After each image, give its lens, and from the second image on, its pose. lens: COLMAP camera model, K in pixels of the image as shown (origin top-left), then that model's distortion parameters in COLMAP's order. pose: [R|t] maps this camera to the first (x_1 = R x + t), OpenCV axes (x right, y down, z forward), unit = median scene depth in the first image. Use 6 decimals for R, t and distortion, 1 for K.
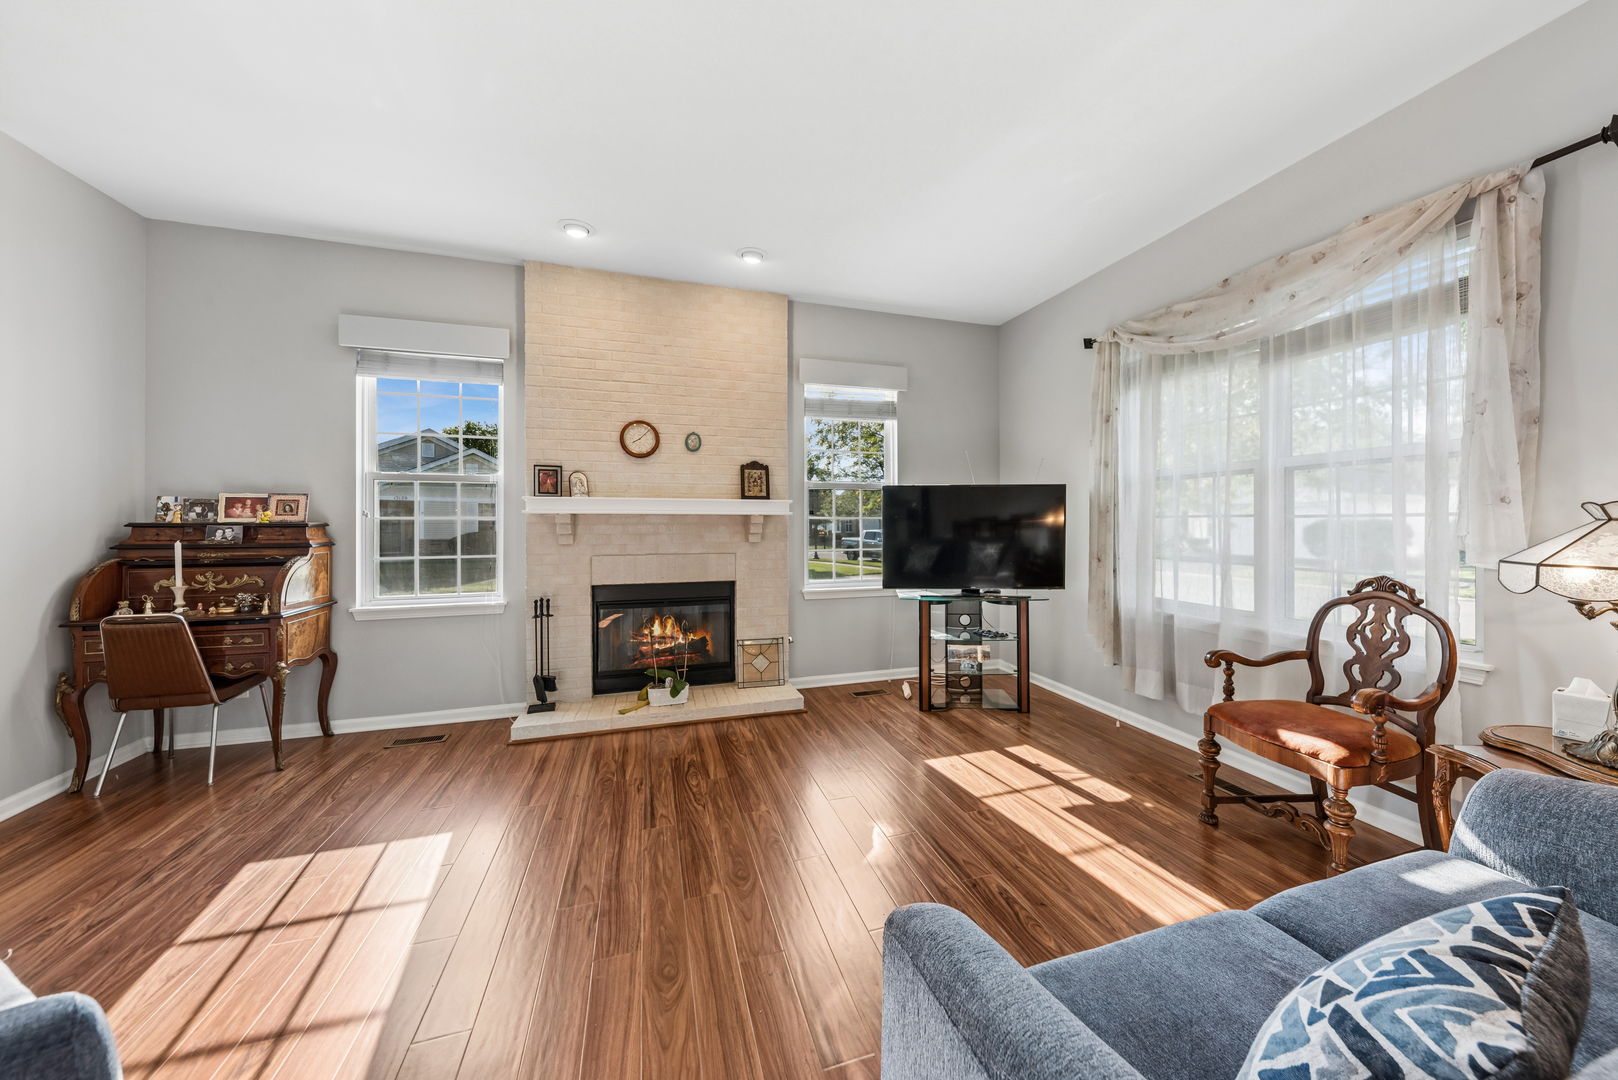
lens RADIAL K [[561.5, 0, 834.5], [0, 561.5, 519.5], [0, 0, 1]] dist [-0.001242, -0.000236]
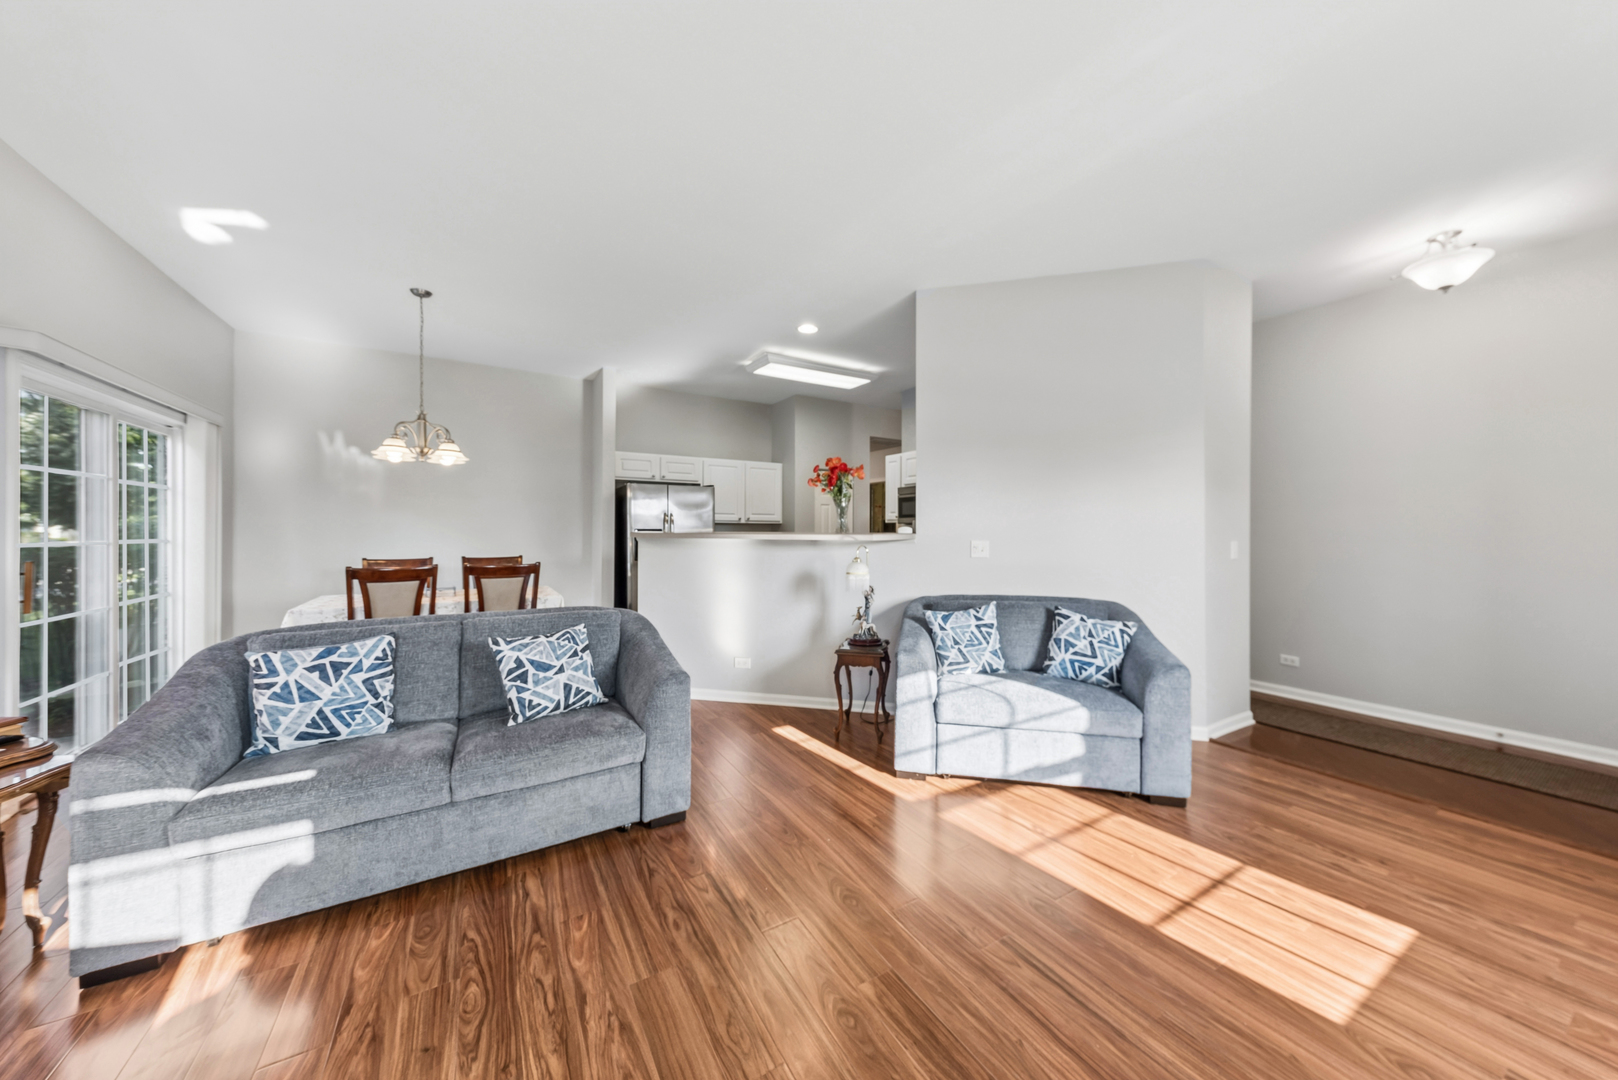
lens RADIAL K [[561.5, 0, 824.4], [0, 561.5, 527.3], [0, 0, 1]] dist [-0.001242, -0.000236]
pose [[-0.975947, -0.001127, -0.218004, 0.023944], [-0.000937, 0.999999, -0.000972, -0.003537], [0.218005, -0.000744, -0.975947, 1.485761]]
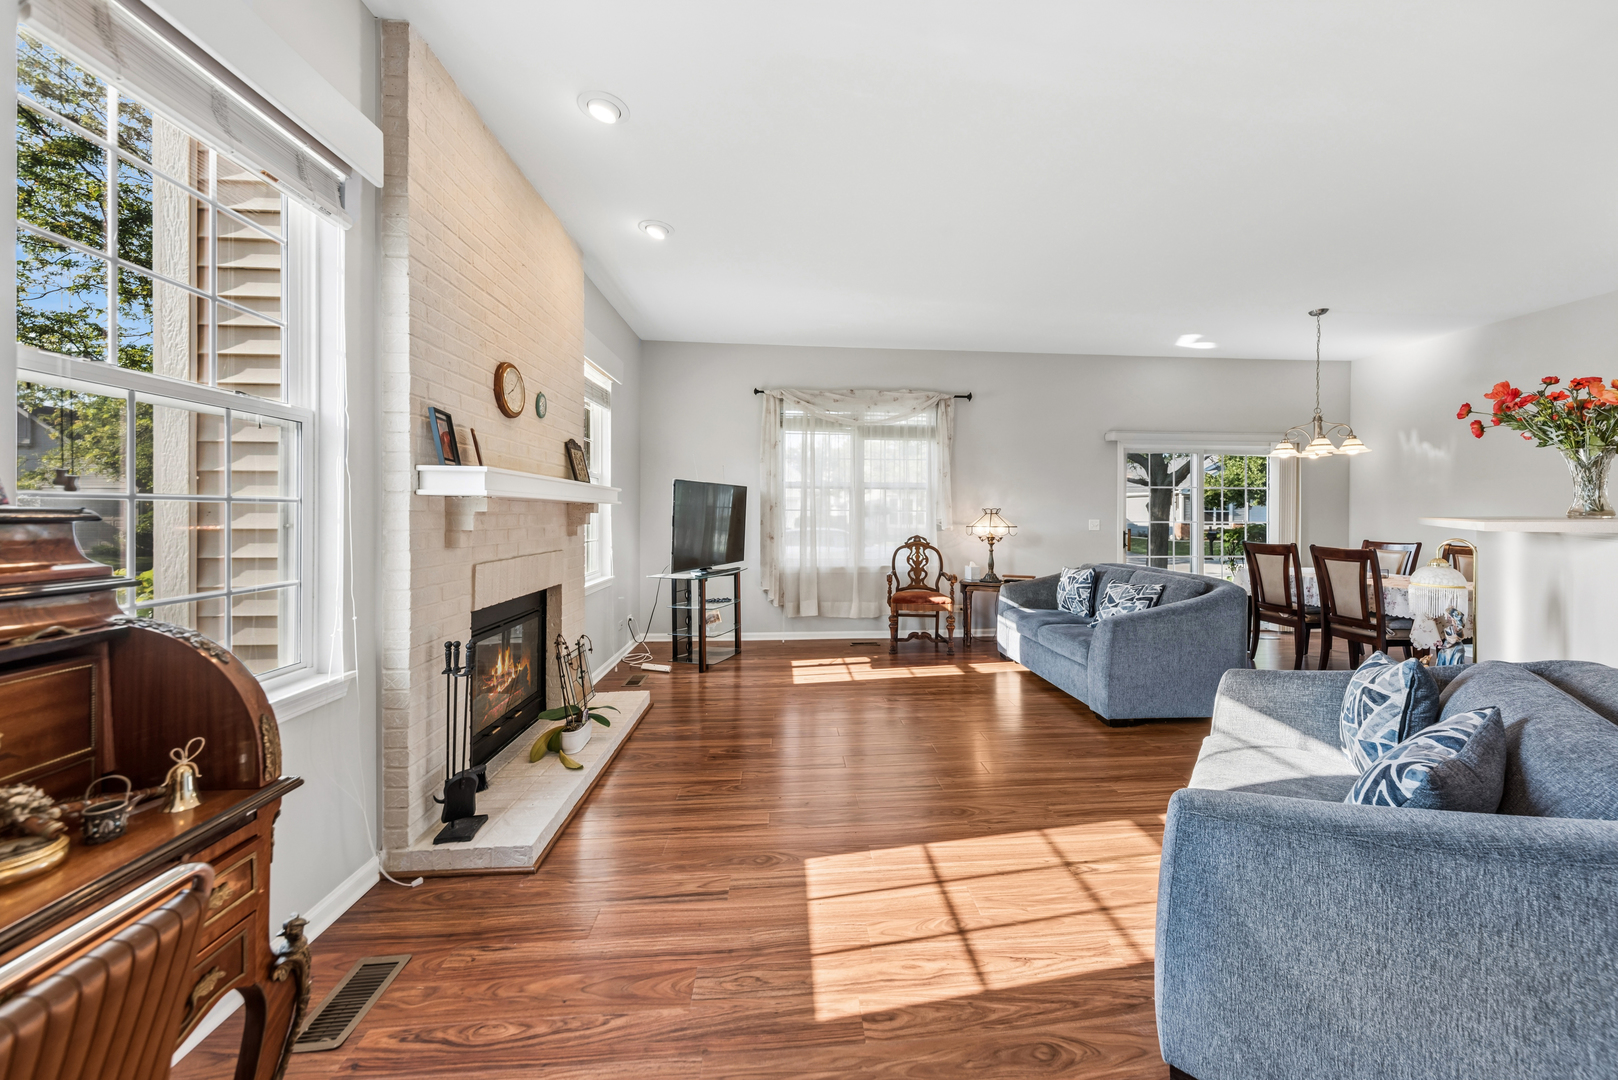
lens RADIAL K [[561.5, 0, 836.6], [0, 561.5, 517.5], [0, 0, 1]] dist [-0.001242, -0.000236]
pose [[0.229782, -0.004837, 0.973230, -1.533807], [-0.010475, 0.999917, 0.007443, 0.005028], [-0.973186, -0.011905, 0.229712, 0.752161]]
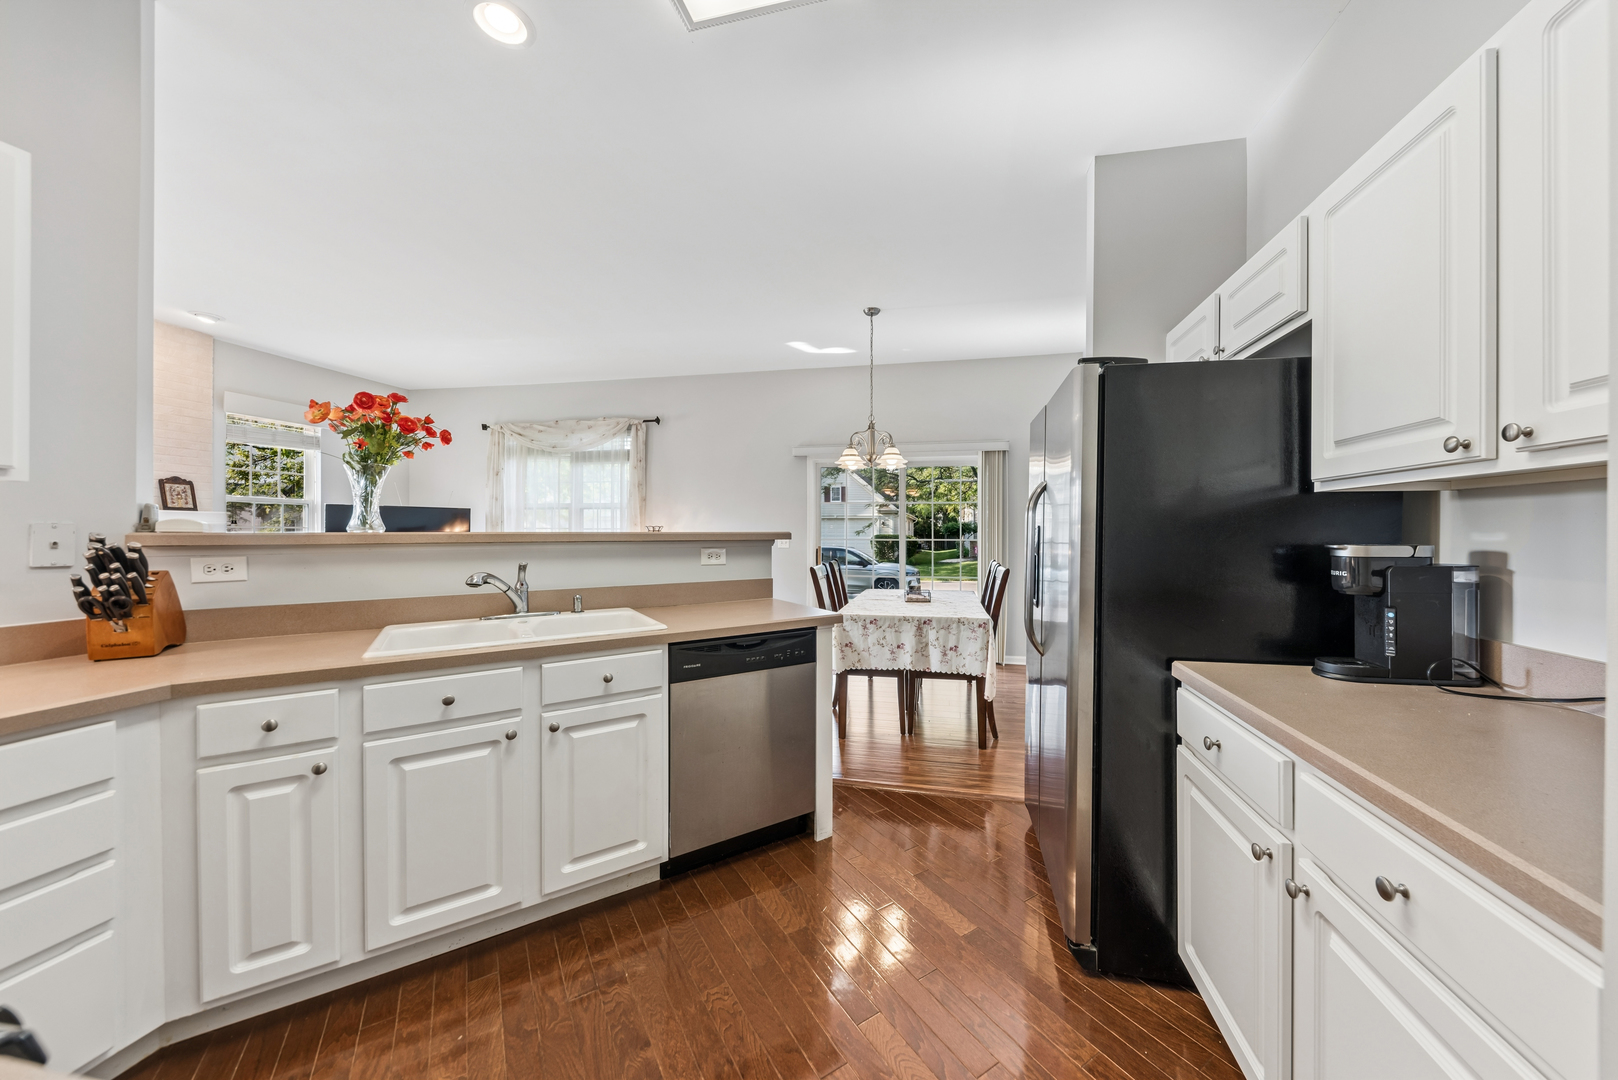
lens RADIAL K [[561.5, 0, 845.7], [0, 561.5, 534.6], [0, 0, 1]] dist [-0.001242, -0.000236]
pose [[0.488672, -0.002983, 0.872463, -0.839906], [-0.007652, 0.999941, 0.007704, -0.008311], [-0.872434, -0.010441, 0.488620, -1.337967]]
